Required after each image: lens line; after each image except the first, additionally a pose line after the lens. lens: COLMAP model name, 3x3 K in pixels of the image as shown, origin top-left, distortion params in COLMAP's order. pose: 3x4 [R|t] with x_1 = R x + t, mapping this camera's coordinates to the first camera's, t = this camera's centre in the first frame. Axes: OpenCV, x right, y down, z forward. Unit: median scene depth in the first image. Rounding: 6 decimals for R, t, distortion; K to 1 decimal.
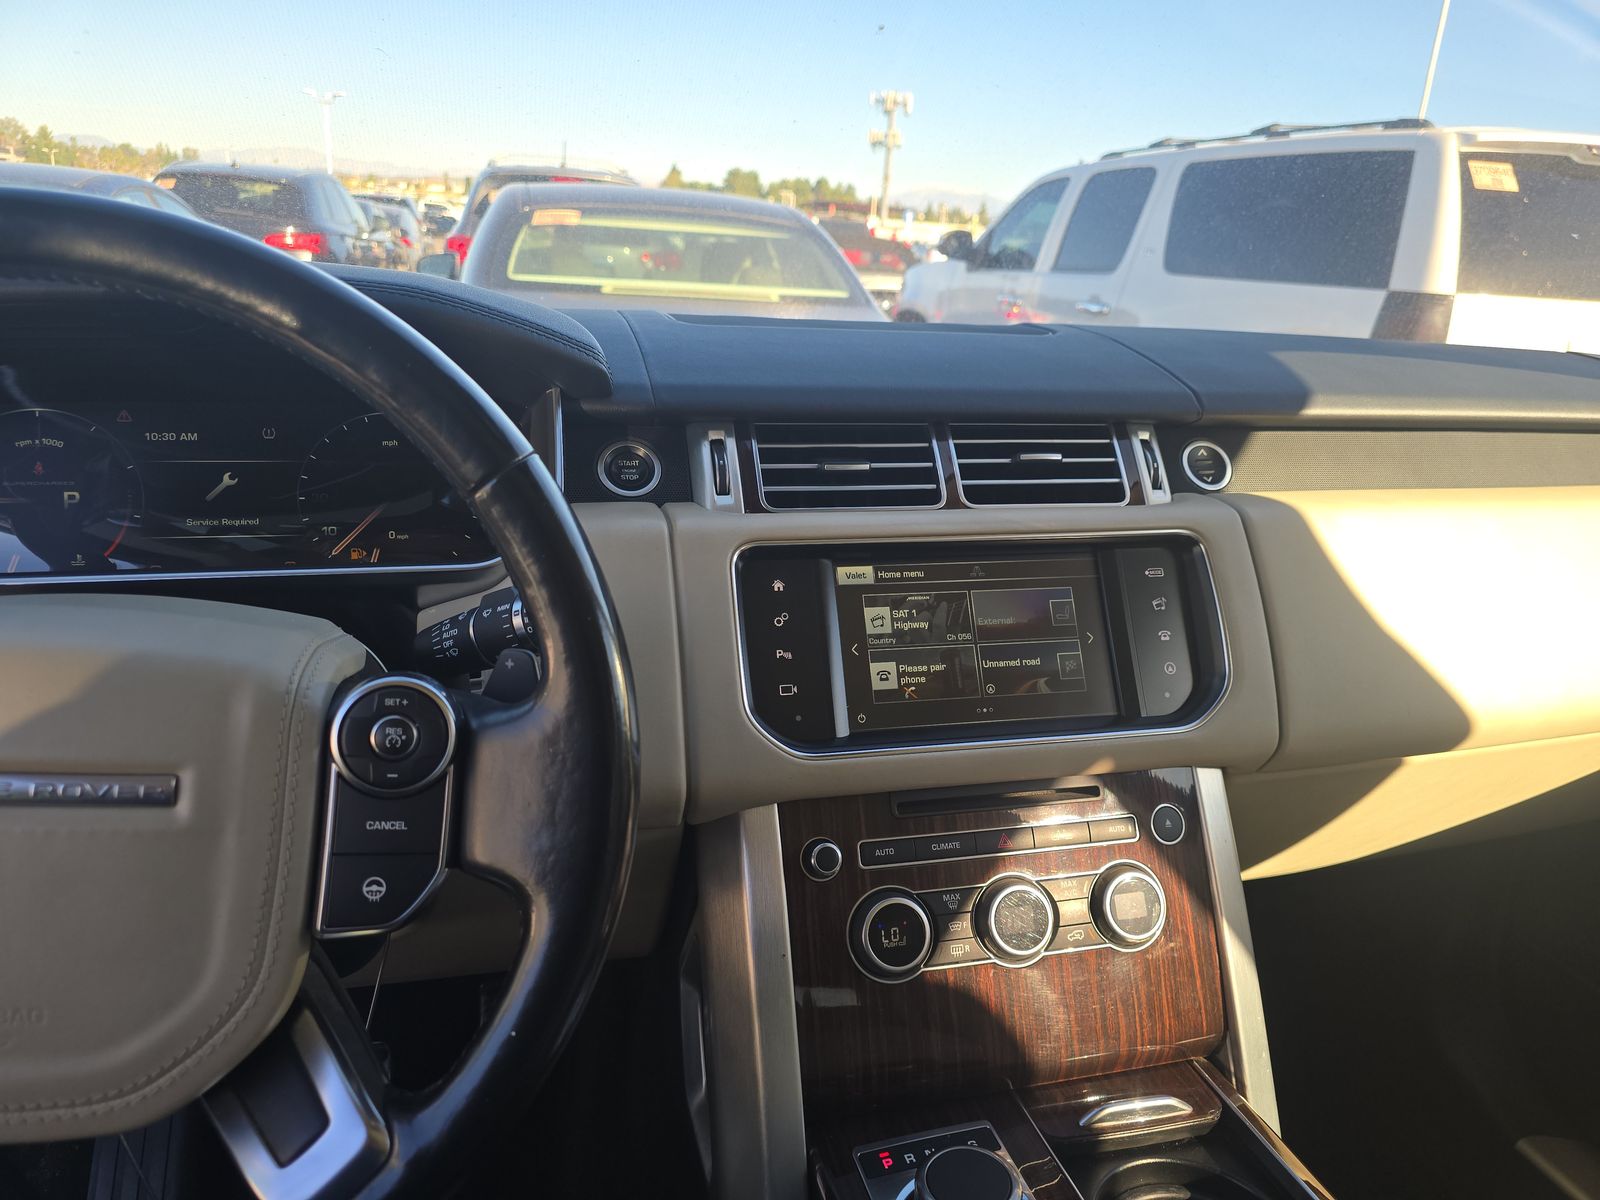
lens RADIAL K [[1081.5, 0, 791.5], [0, 1081.5, 591.9], [0, 0, 1]] dist [0.006589, -0.004390]
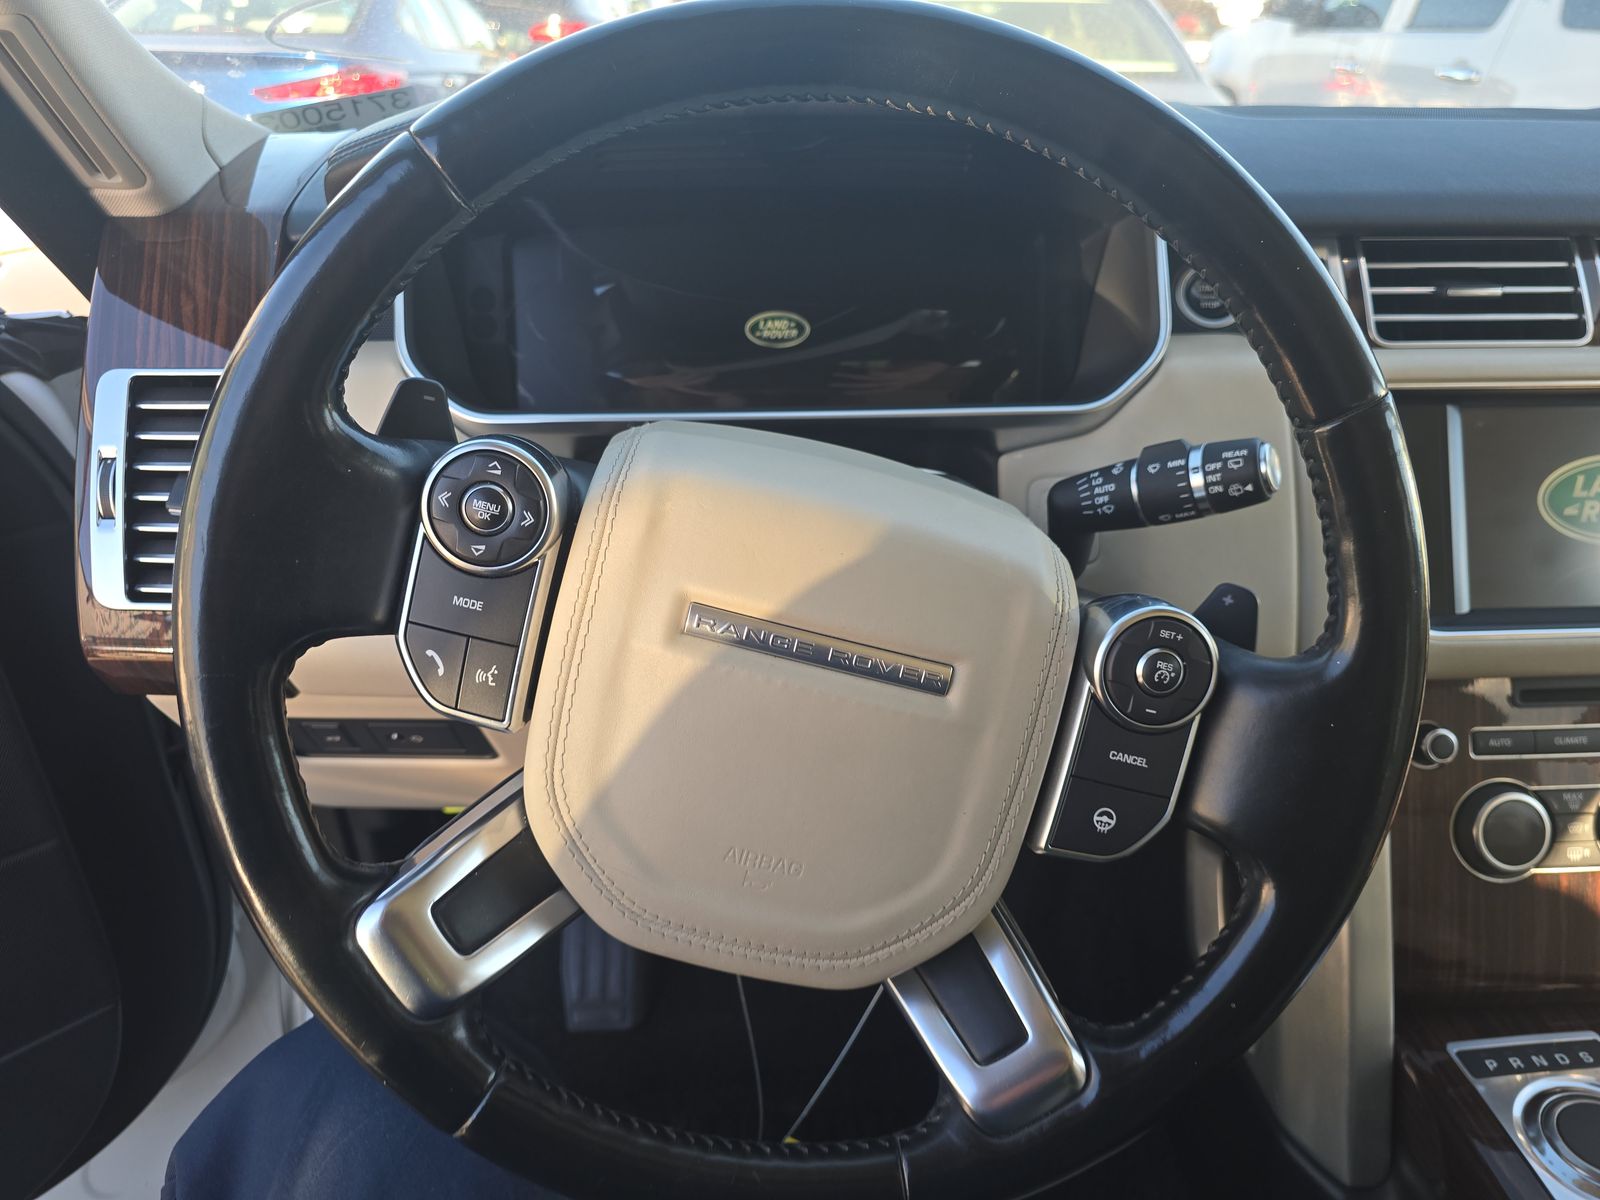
lens RADIAL K [[1081.5, 0, 805.4], [0, 1081.5, 594.9], [0, 0, 1]] dist [0.006589, -0.004390]
pose [[0.985886, 0.056787, -0.157490, -0.333919], [-0.026699, 0.982006, 0.186952, -0.029419], [0.165273, -0.180109, 0.969663, 0.057972]]
